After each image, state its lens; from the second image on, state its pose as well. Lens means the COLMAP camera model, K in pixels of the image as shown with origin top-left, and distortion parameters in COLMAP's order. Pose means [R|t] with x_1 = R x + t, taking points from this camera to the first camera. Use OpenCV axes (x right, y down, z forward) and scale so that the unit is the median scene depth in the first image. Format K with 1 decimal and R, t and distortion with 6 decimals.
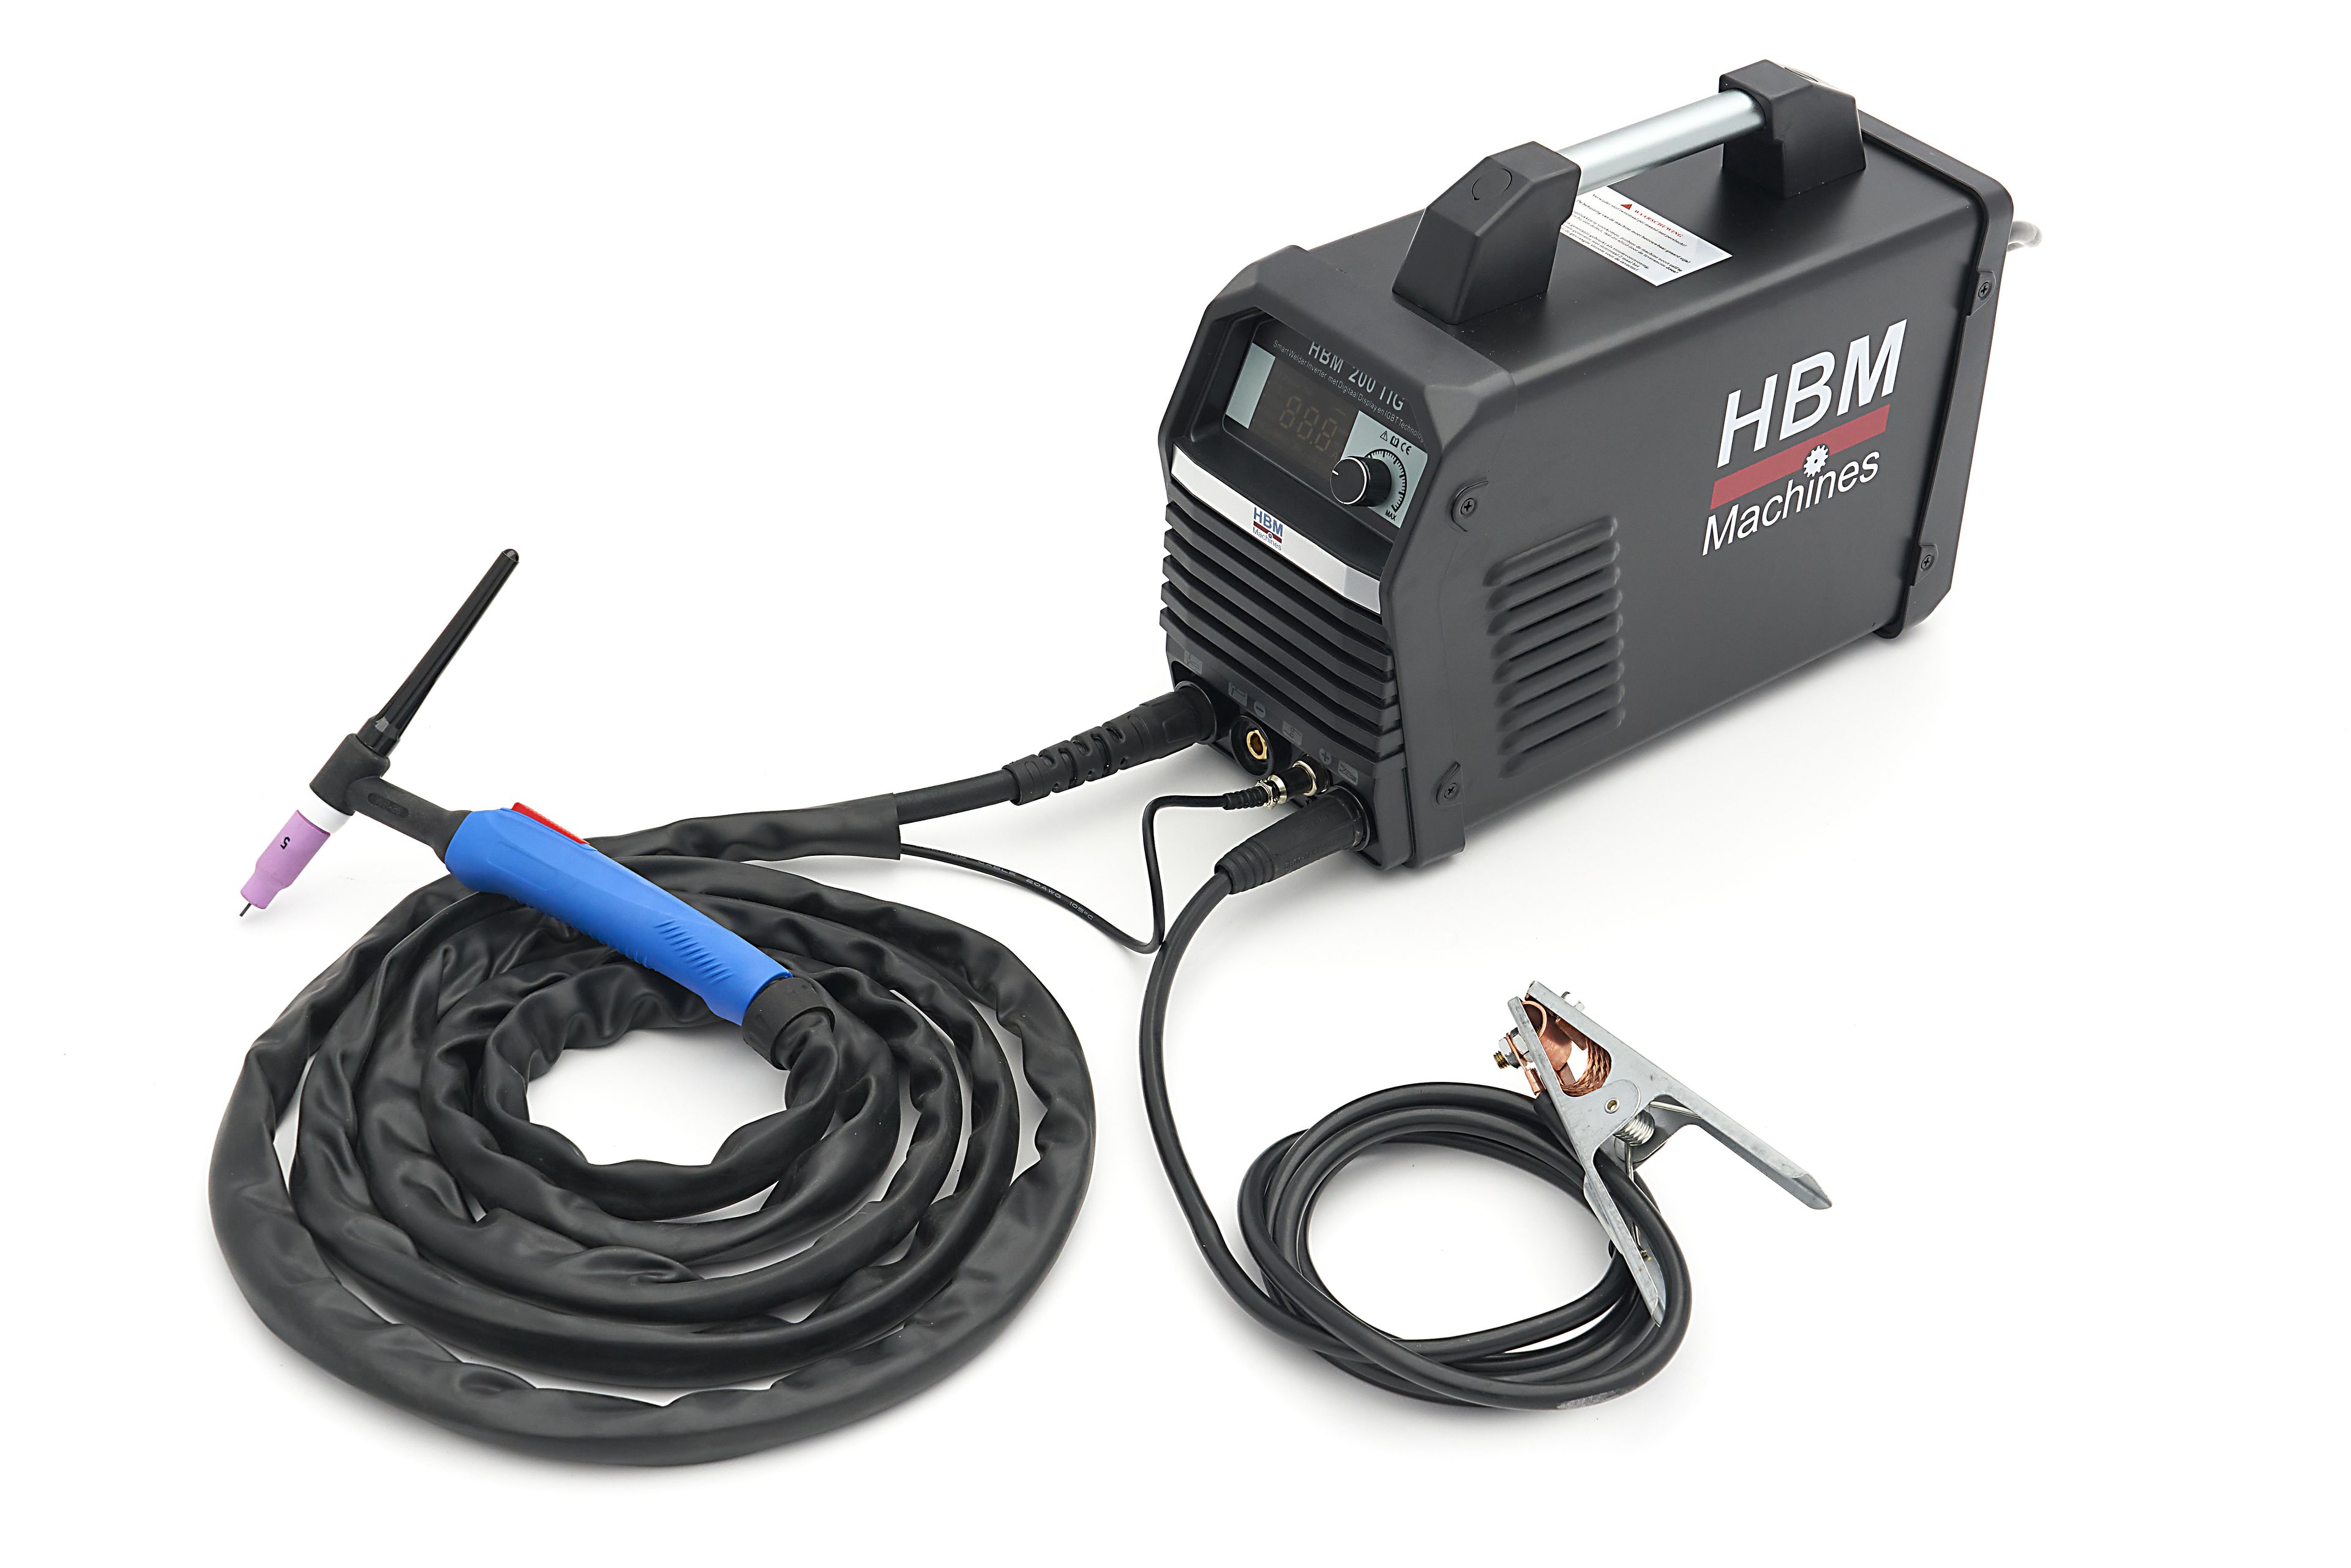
lens RADIAL K [[3714.0, 0, 1175.5], [0, 3714.0, 784.0], [0, 0, 1]] dist [-0.004203, -0.013206]
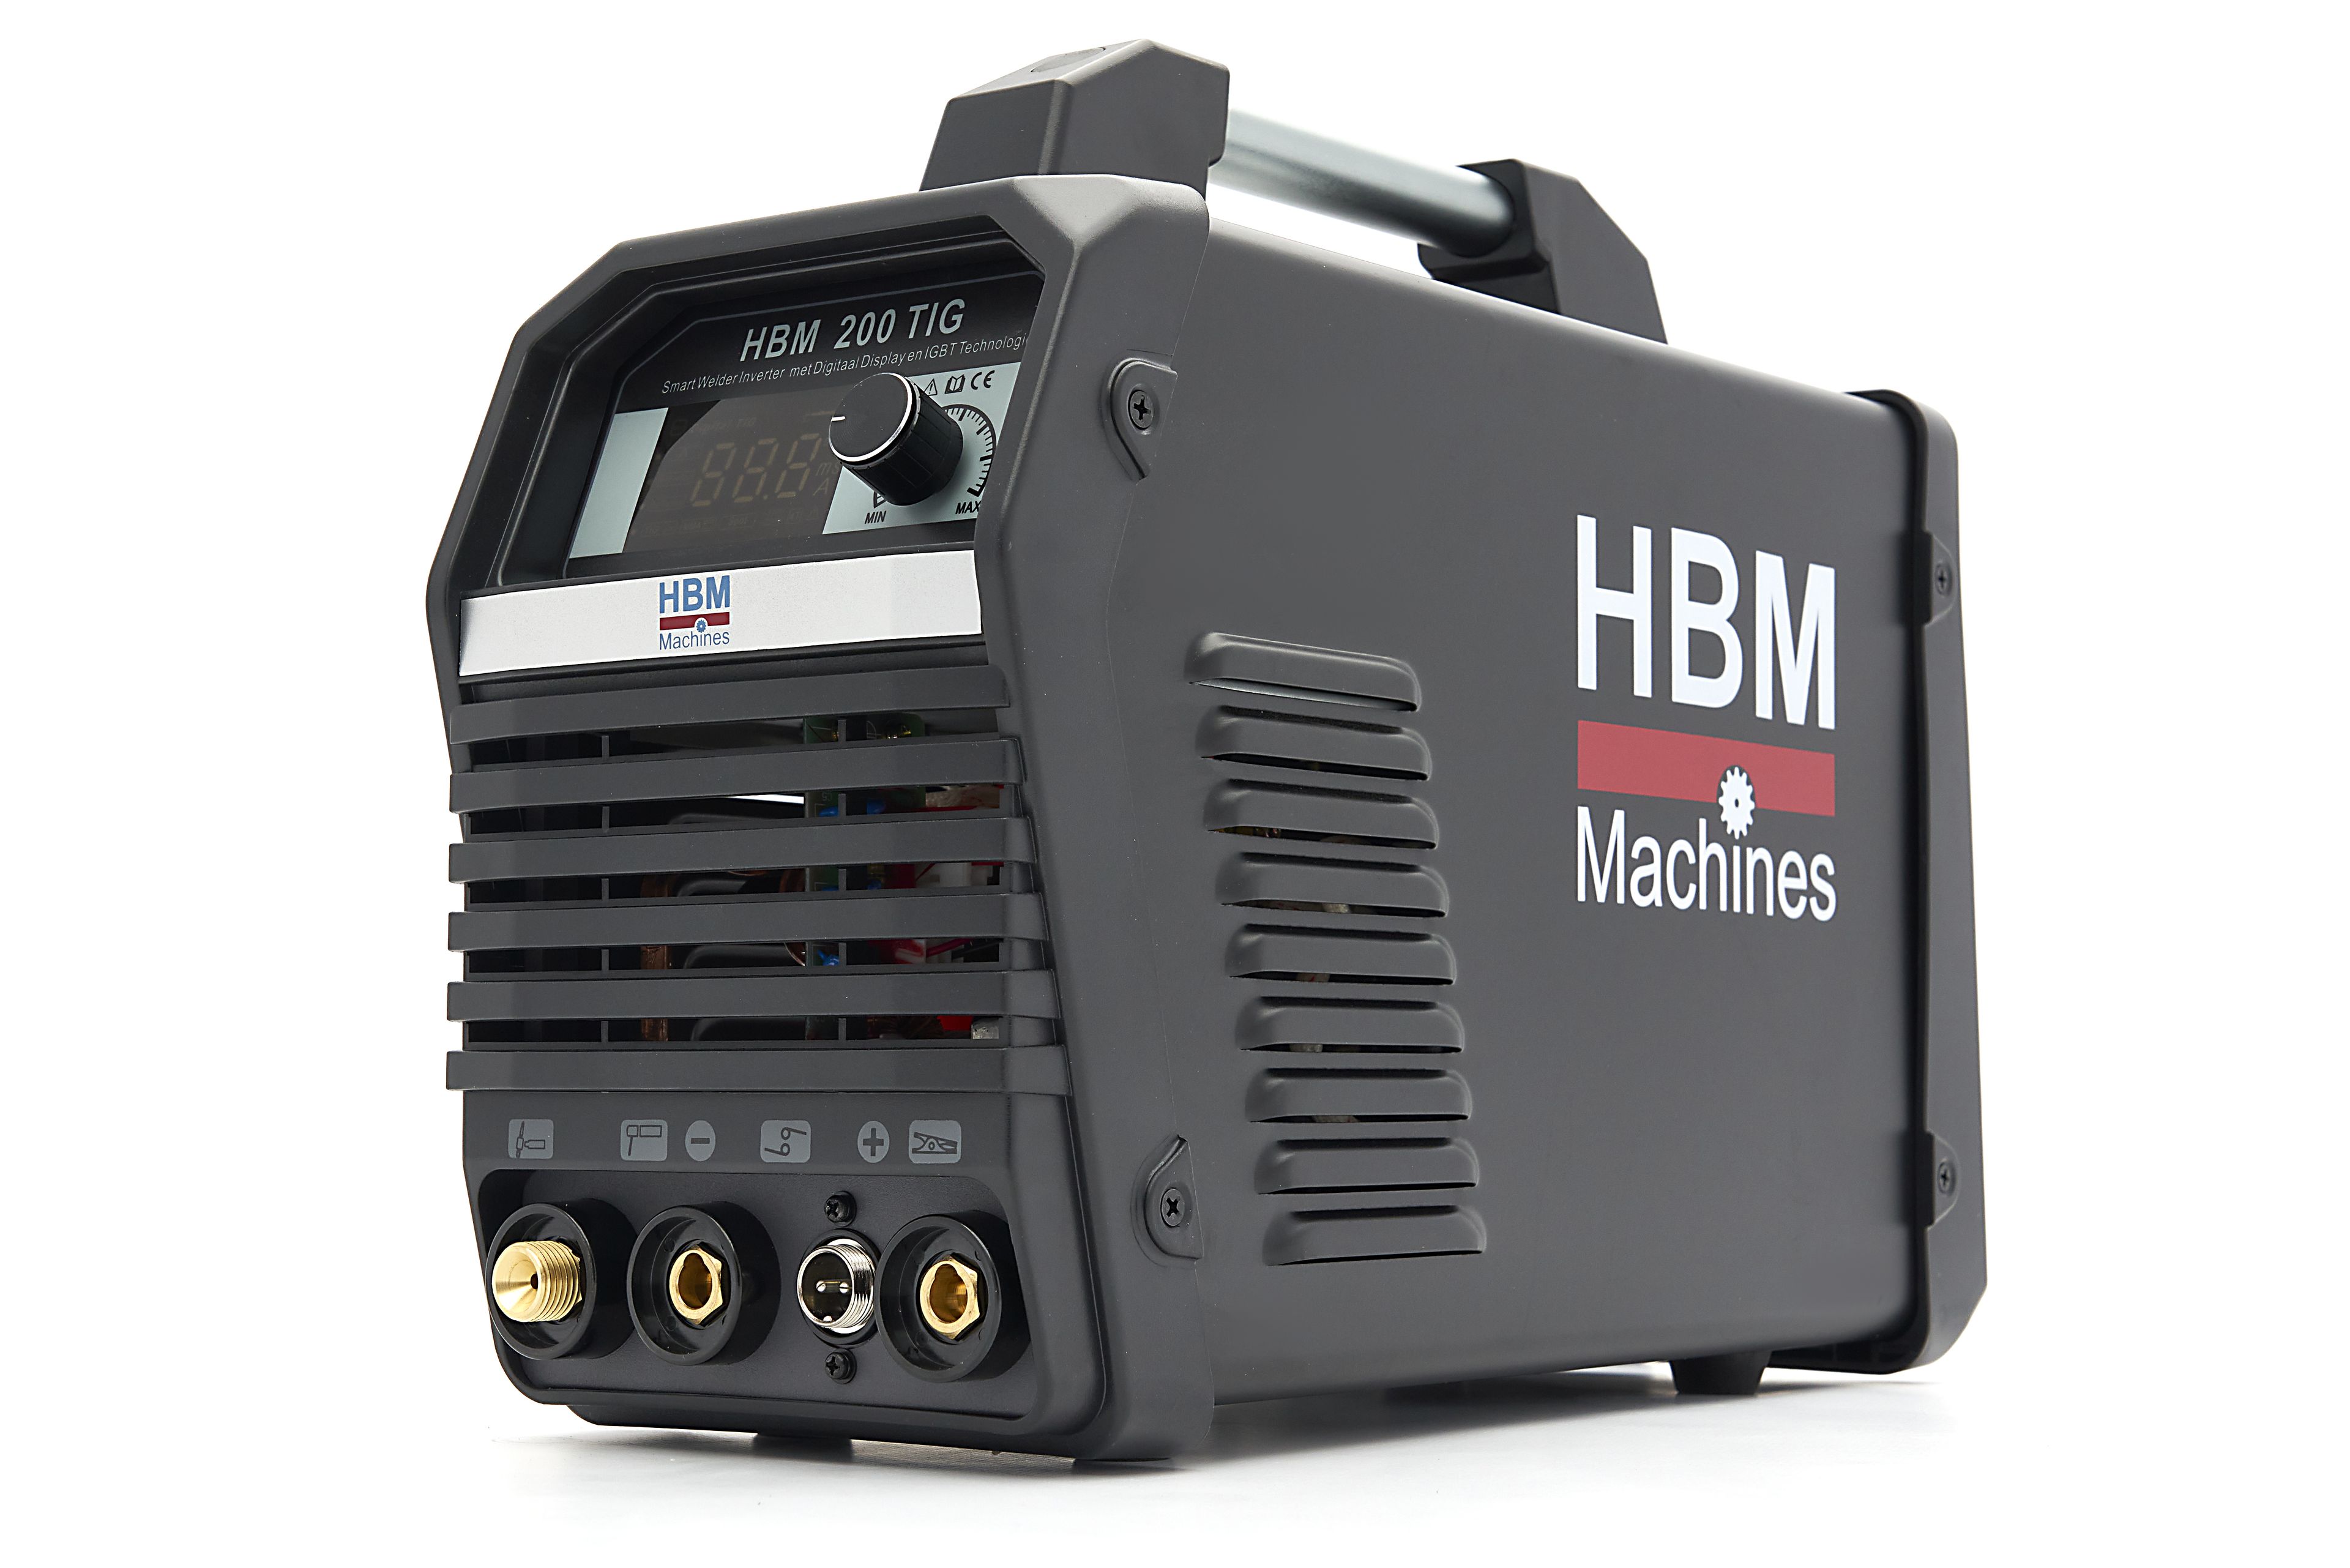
lens RADIAL K [[4238.7, 0, 1175.0], [0, 4238.7, 784.0], [0, 0, 1]] dist [-0.003786, -0.004374]
pose [[0.972358, -0.033313, 0.231105, -0.036272], [0.173636, 0.764901, -0.620304, 0.264033], [-0.156108, 0.643286, 0.749542, 0.596751]]
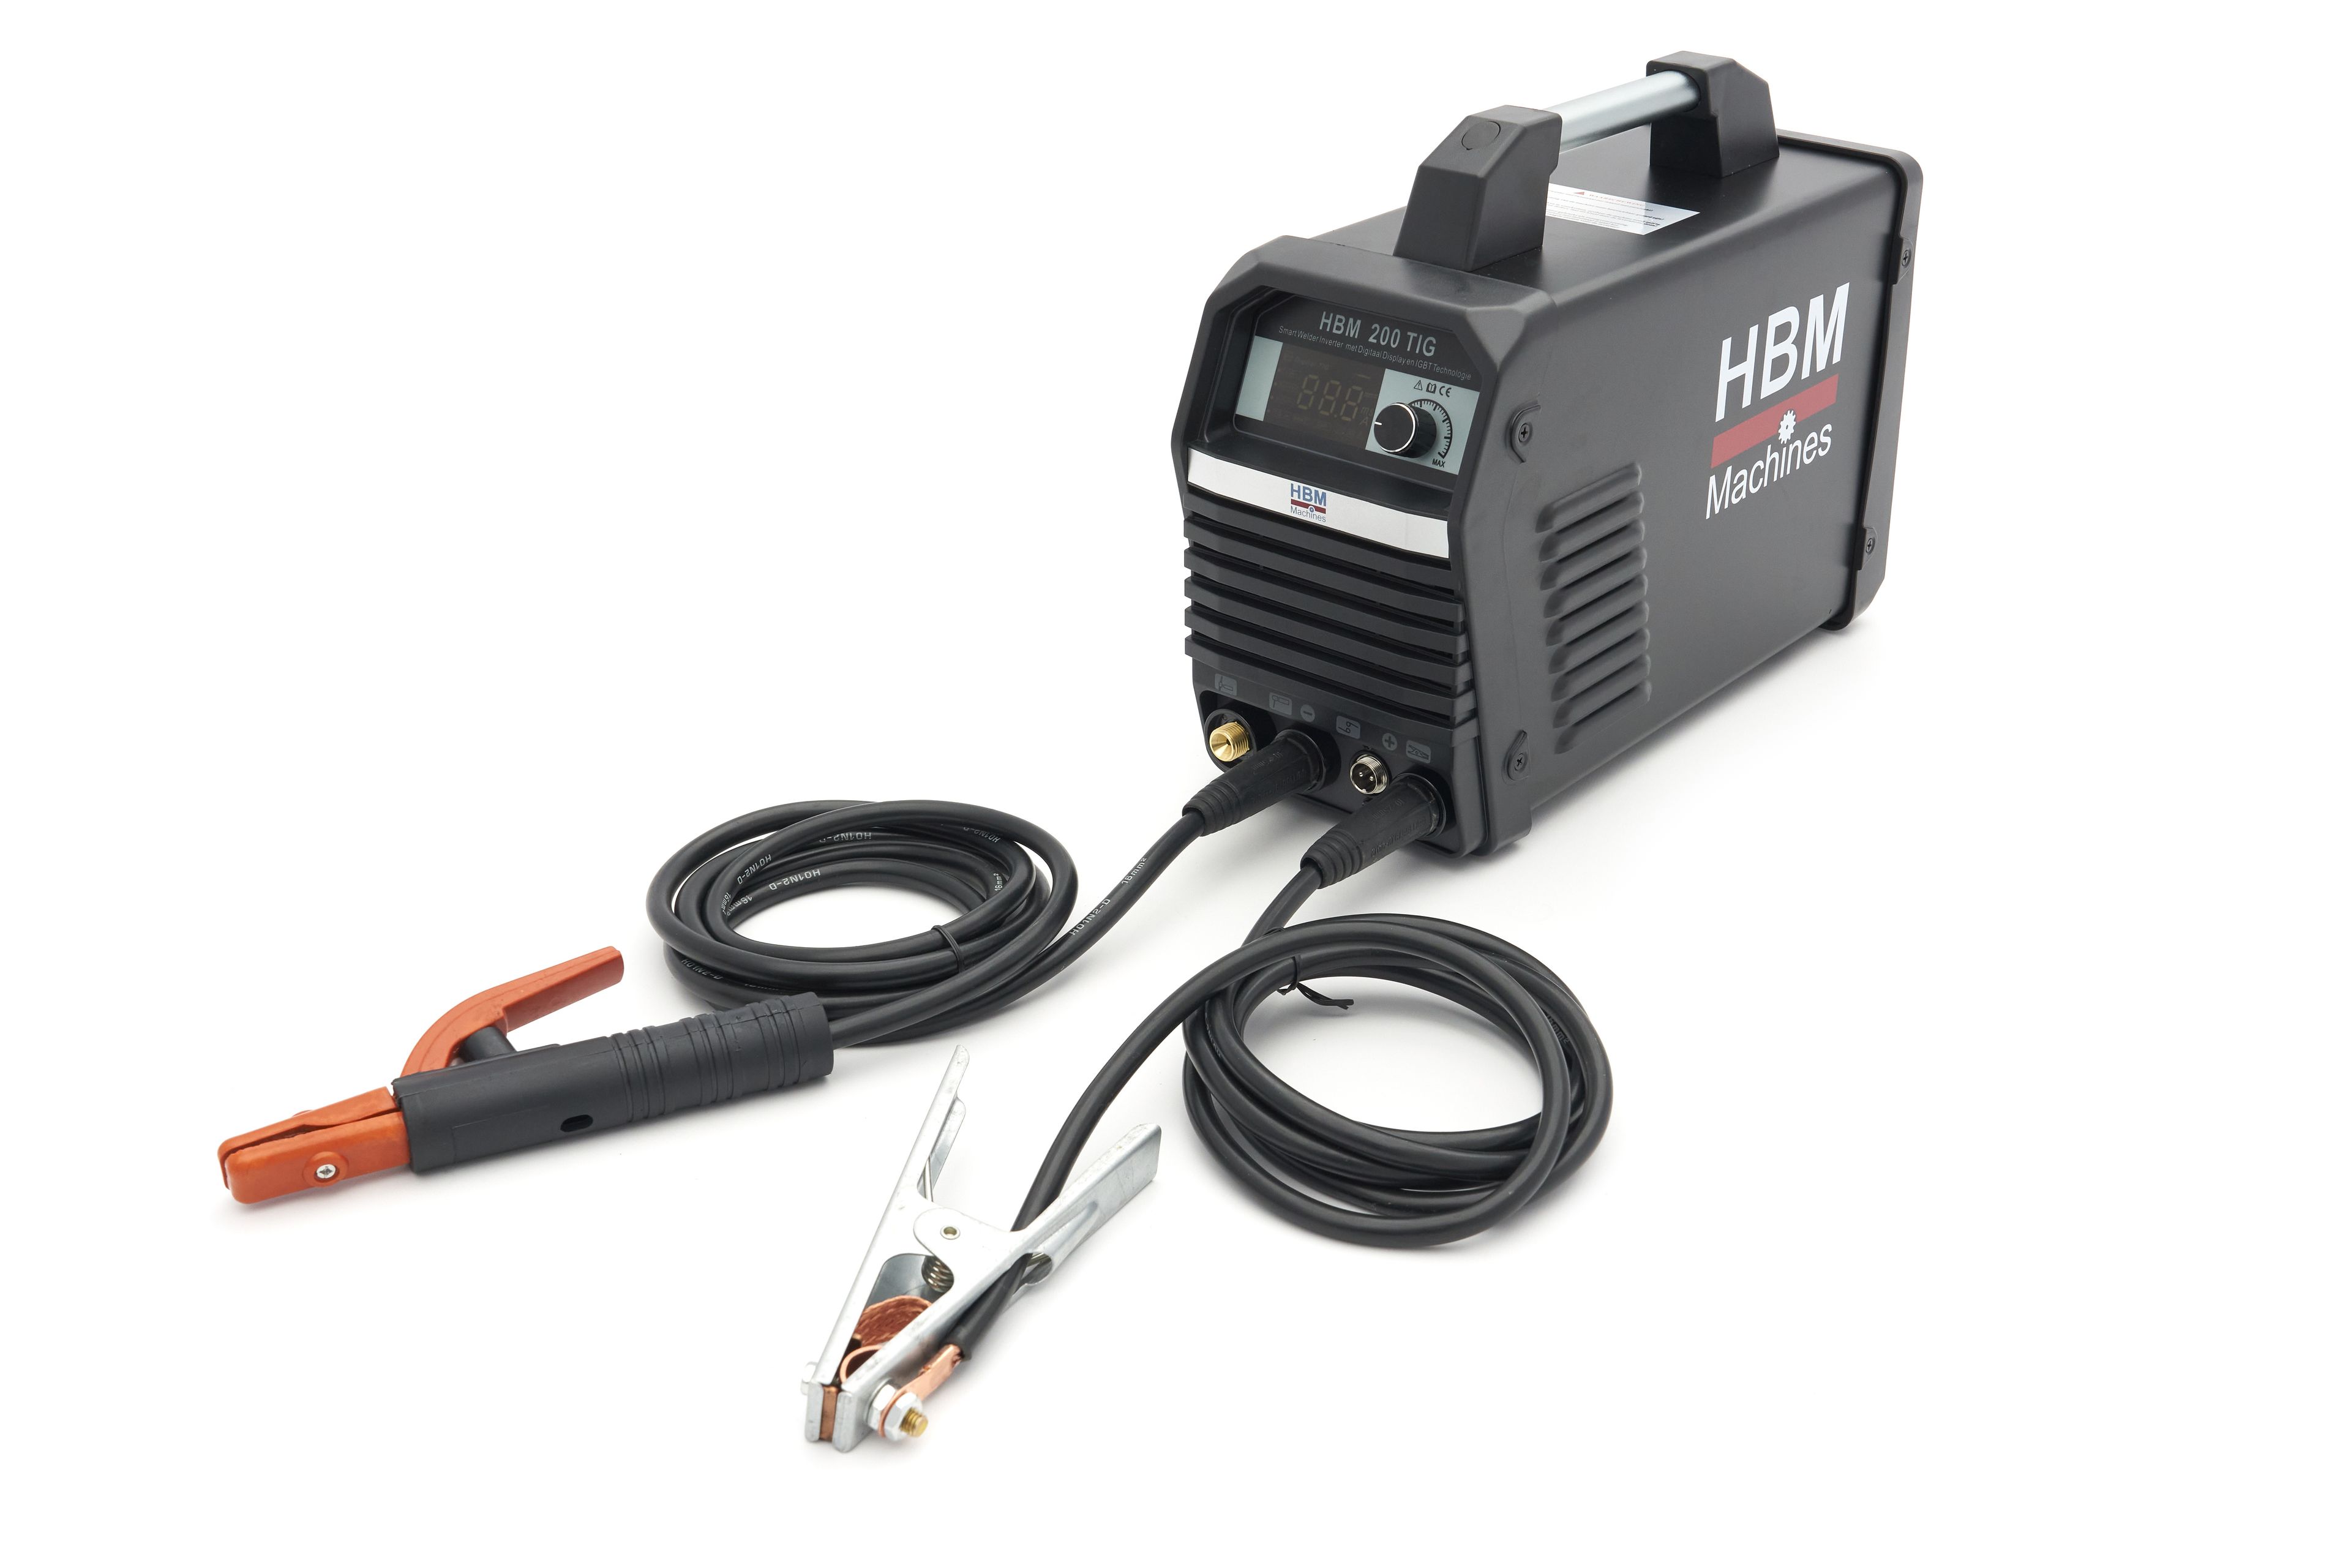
lens RADIAL K [[2607.3, 0, 1175.5], [0, 2607.3, 784.0], [0, 0, 1]] dist [-0.027837, -0.016729]
pose [[0.984400, -0.128352, 0.120339, -0.096061], [0.145298, 0.978758, -0.144644, 0.091942], [-0.099218, 0.159872, 0.982139, 0.337221]]
